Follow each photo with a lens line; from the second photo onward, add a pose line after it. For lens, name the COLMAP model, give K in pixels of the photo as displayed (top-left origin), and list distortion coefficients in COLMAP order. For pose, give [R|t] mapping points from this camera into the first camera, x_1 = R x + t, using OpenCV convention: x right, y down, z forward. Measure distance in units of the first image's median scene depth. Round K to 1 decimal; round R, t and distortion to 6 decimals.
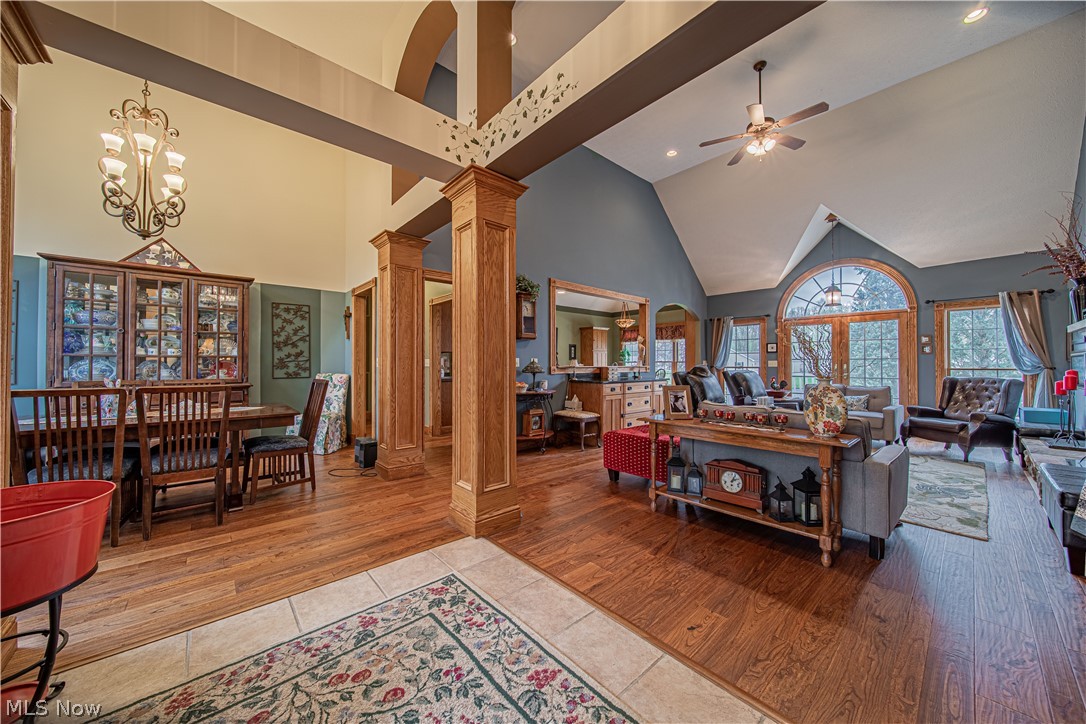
lens RADIAL K [[381.4, 0, 542.0], [0, 381.4, 359.3], [0, 0, 1]] dist [-0.001131, -0.000408]
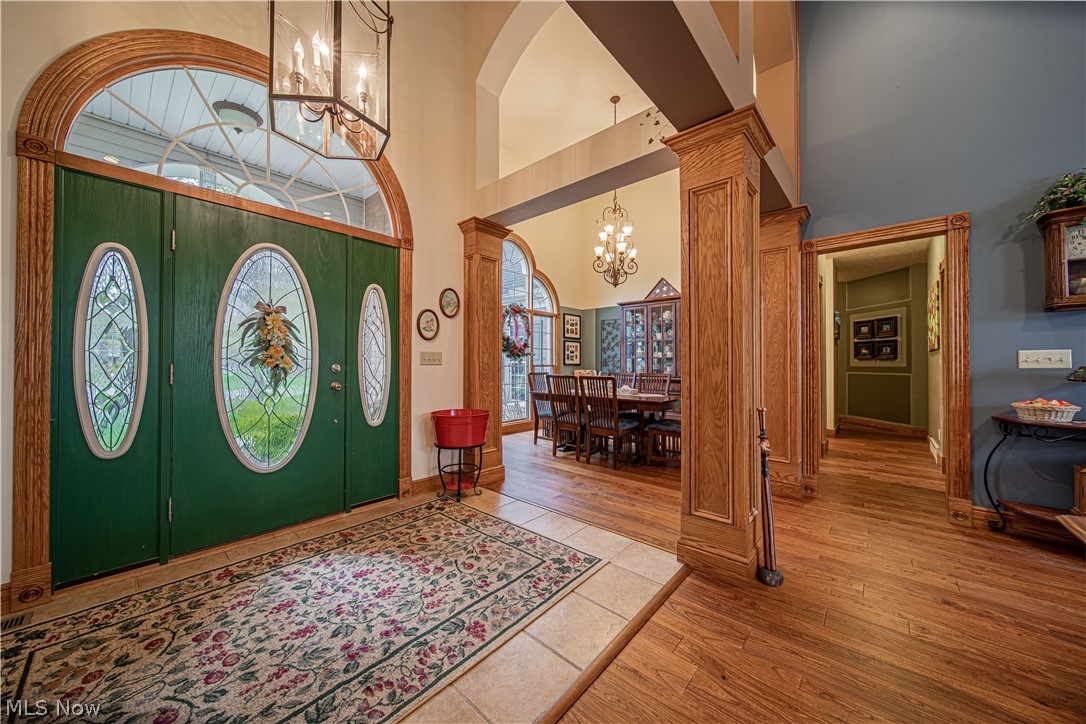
lens RADIAL K [[373.5, 0, 543.0], [0, 373.5, 362.0], [0, 0, 1]] dist [0.001083, -0.000043]
pose [[0.118585, -0.005934, -0.992926, 0.886808], [0.015288, 0.999875, -0.004150, 0.015201], [0.992826, -0.014688, 0.118661, 0.815637]]
